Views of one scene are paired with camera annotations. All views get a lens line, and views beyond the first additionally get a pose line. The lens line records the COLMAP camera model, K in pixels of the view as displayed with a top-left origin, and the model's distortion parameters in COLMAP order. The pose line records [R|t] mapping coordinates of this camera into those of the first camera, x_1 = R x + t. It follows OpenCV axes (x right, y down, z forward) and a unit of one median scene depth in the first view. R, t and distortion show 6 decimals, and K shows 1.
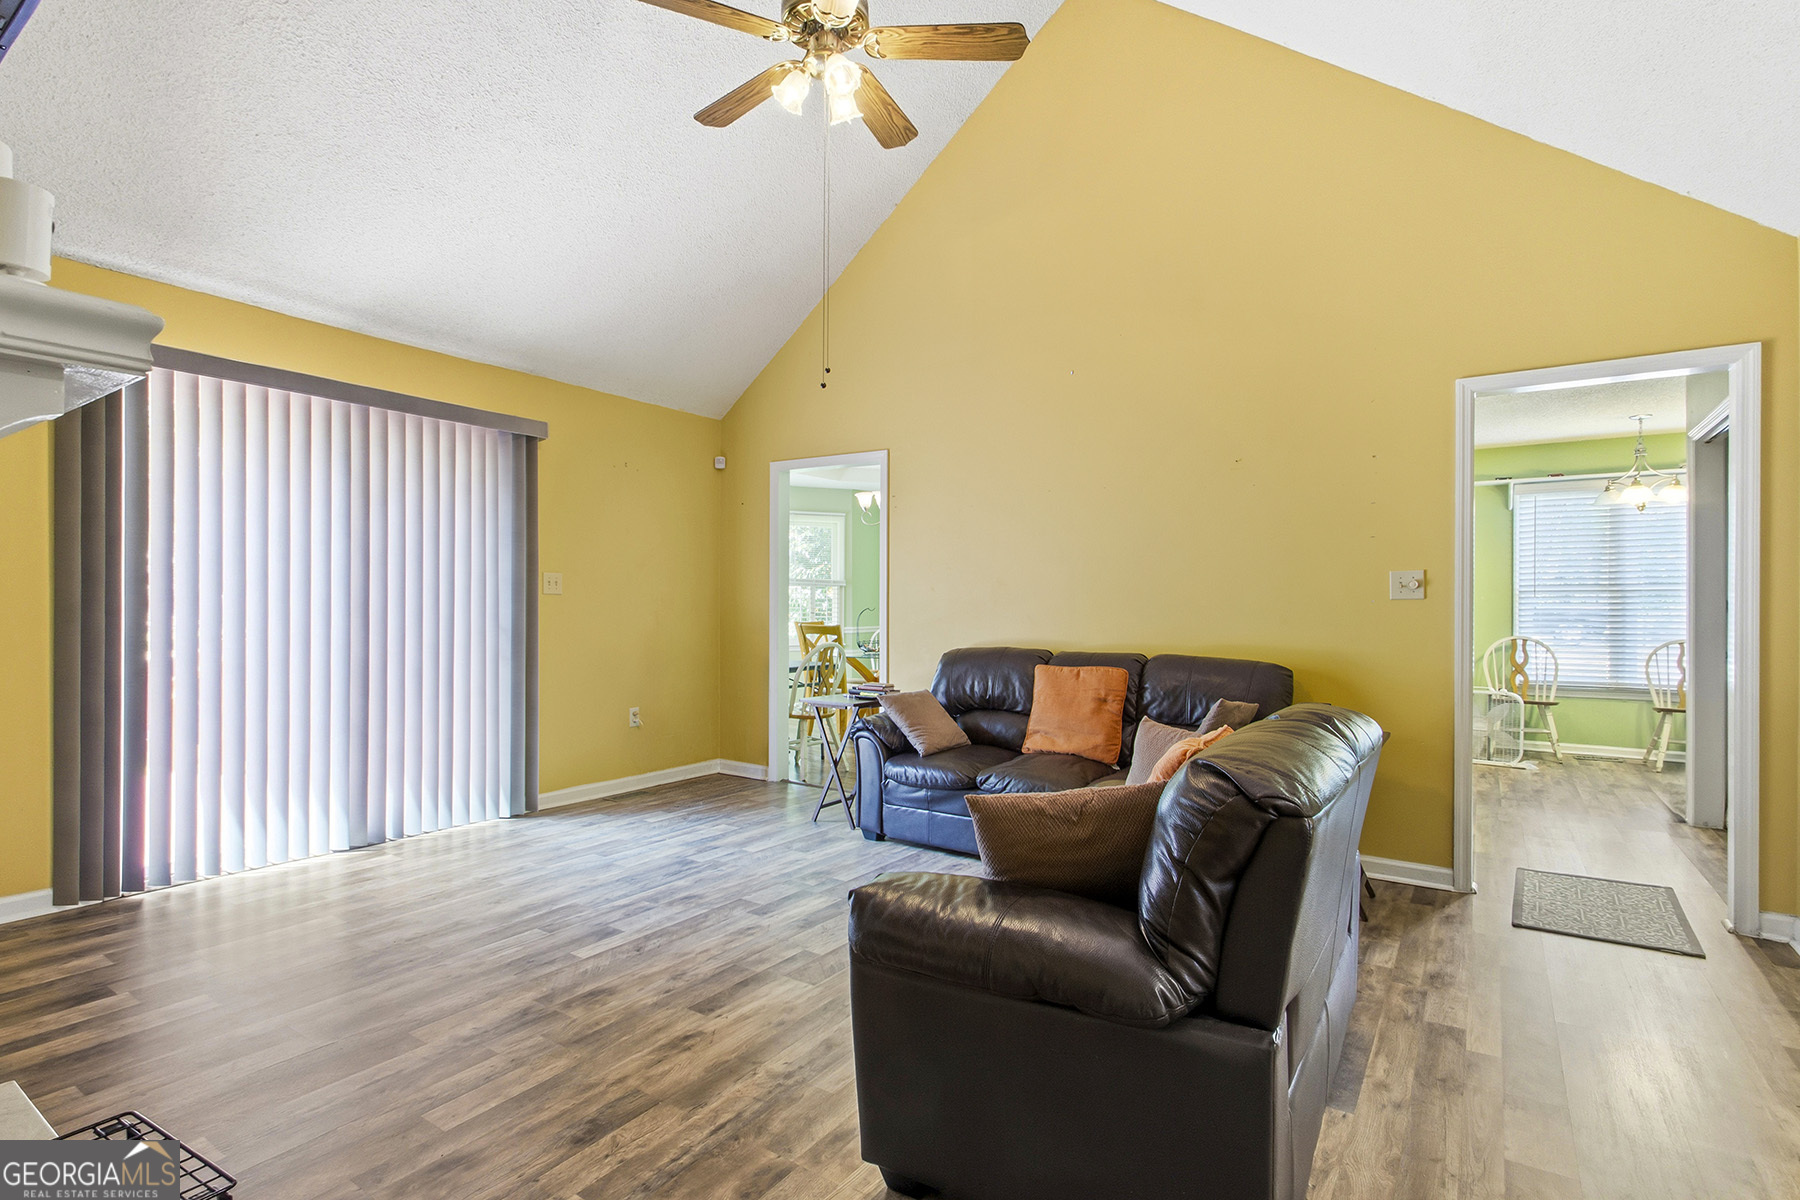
lens RADIAL K [[872.2, 0, 889.5], [0, 872.2, 608.9], [0, 0, 1]] dist [0.001640, -0.000008]
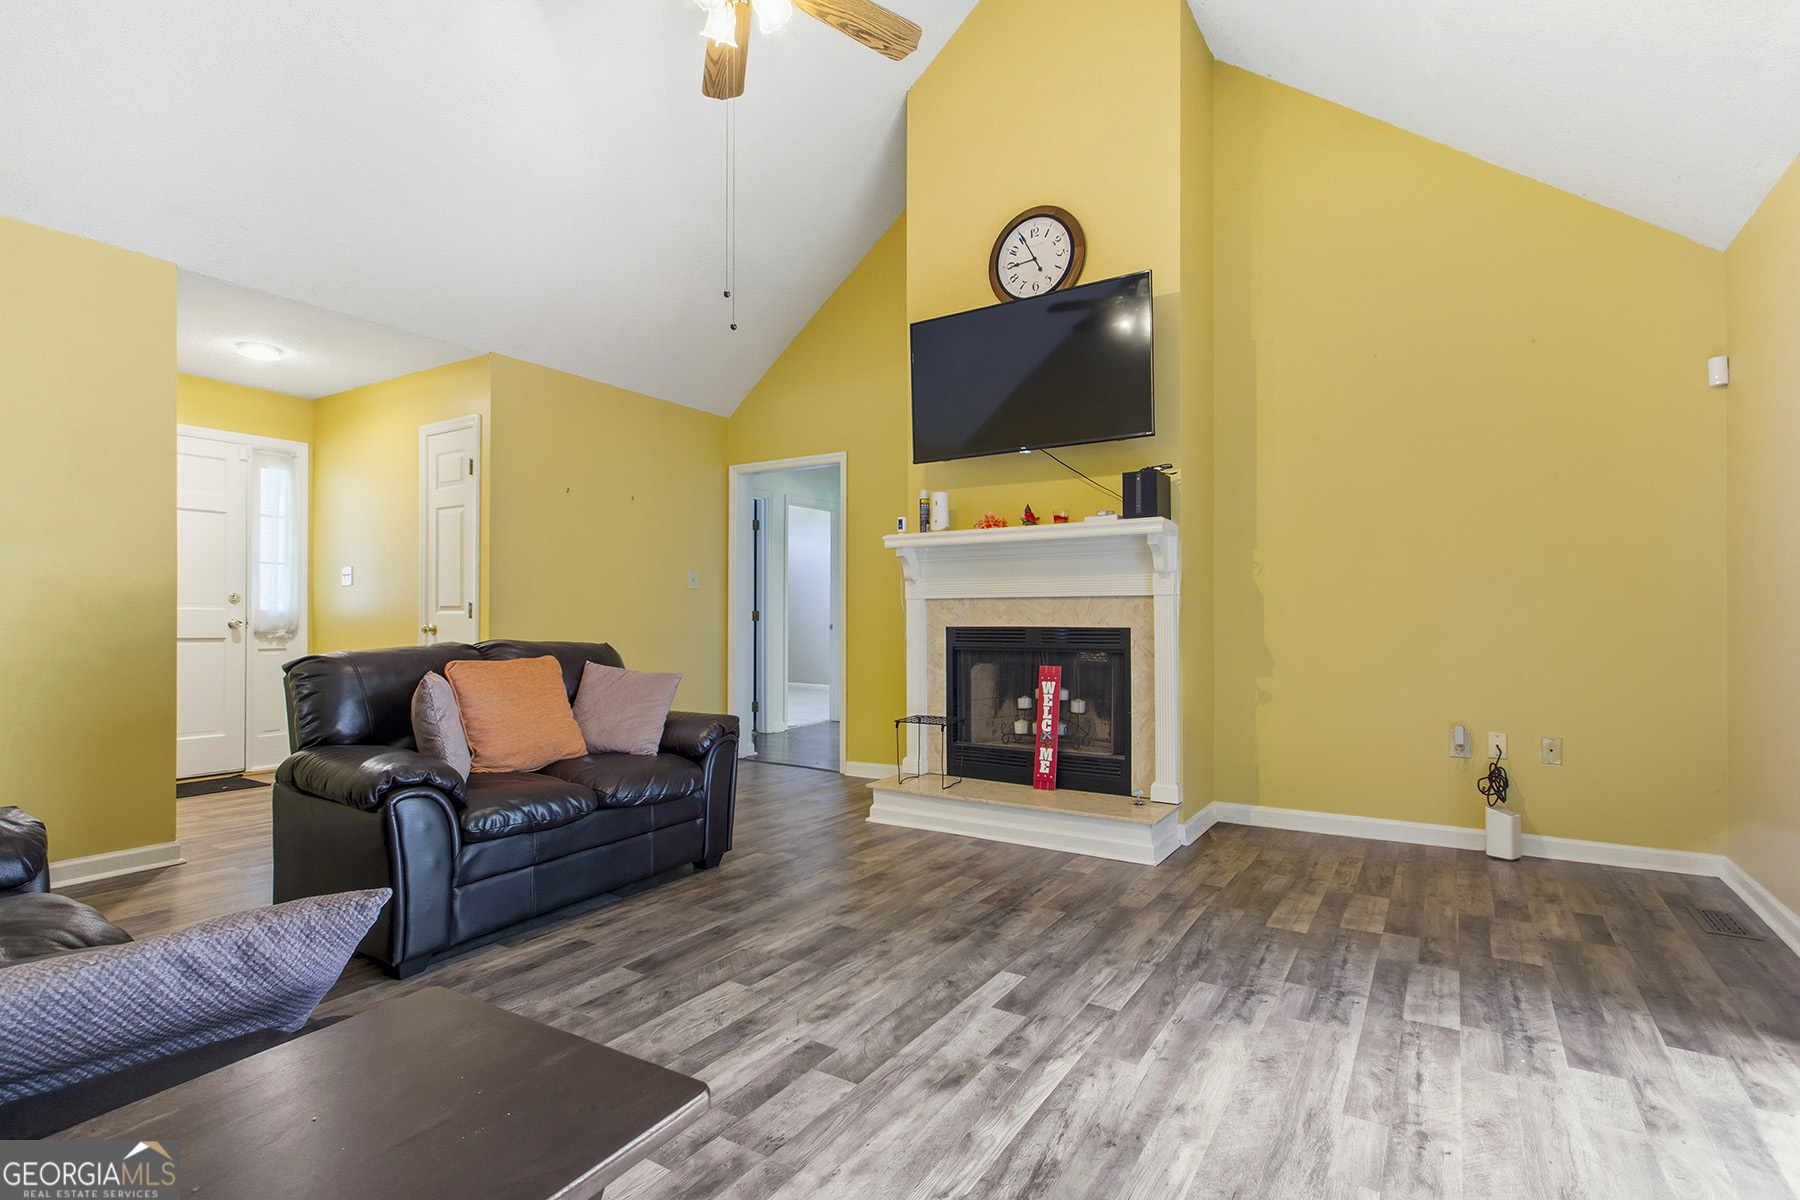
lens RADIAL K [[872.2, 0, 889.5], [0, 872.2, 608.9], [0, 0, 1]] dist [0.001640, -0.000008]
pose [[-0.999563, -0.005764, -0.028988, -0.180766], [-0.005663, 0.999978, -0.003581, 0.034142], [0.029008, -0.003415, -0.999573, 1.621593]]
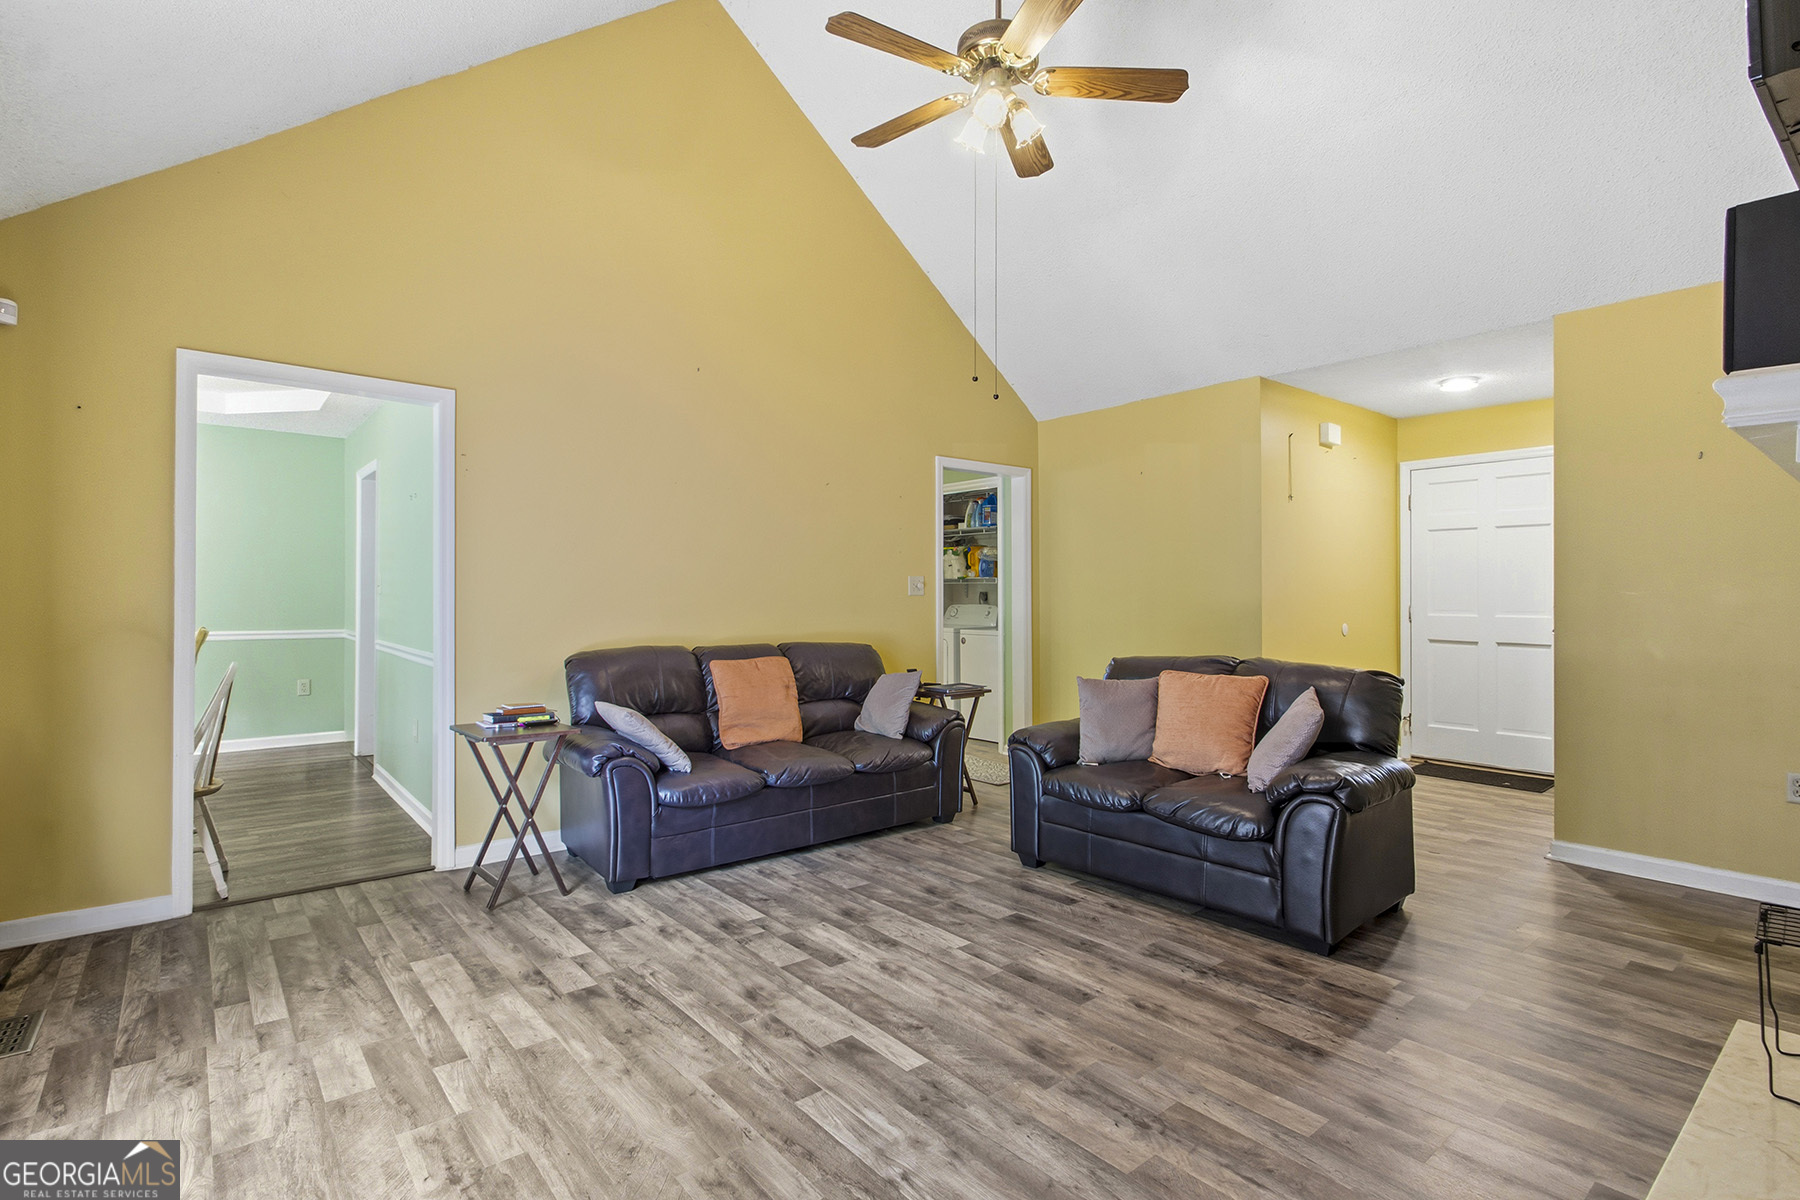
lens RADIAL K [[860.3, 0, 900.0], [0, 860.3, 600.0], [0, 0, 1]] dist [0.003987, 0.000430]
pose [[0.272000, -0.006705, 0.962274, -0.945183], [0.003662, 0.999976, 0.005933, -0.013224], [-0.962290, 0.001910, 0.272018, 0.704869]]
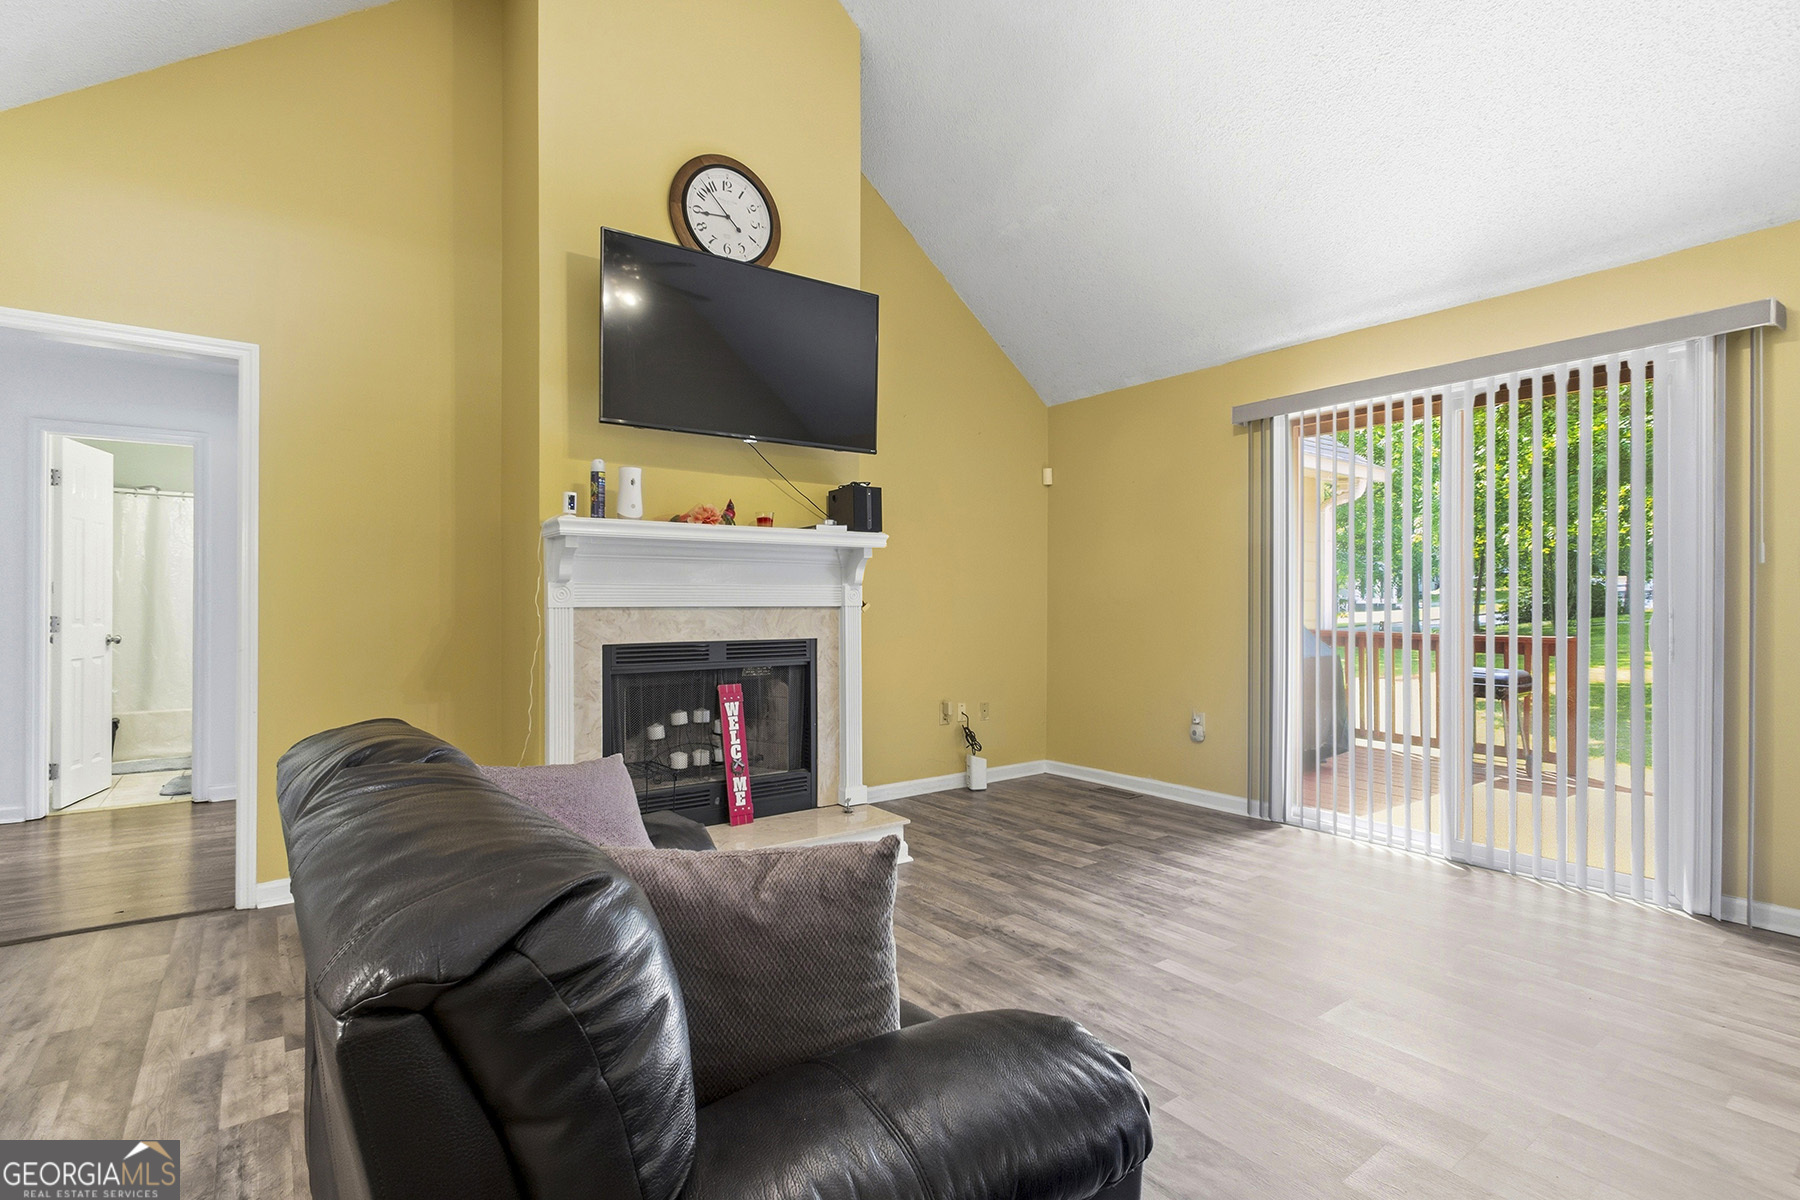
lens RADIAL K [[854.8, 0, 895.9], [0, 854.8, 603.9], [0, 0, 1]] dist [0.001144, 0.000203]
pose [[-0.326627, -0.005134, -0.945140, 0.542065], [-0.006455, 0.999974, -0.003201, 0.008998], [0.945131, 0.005055, -0.326651, 0.896591]]
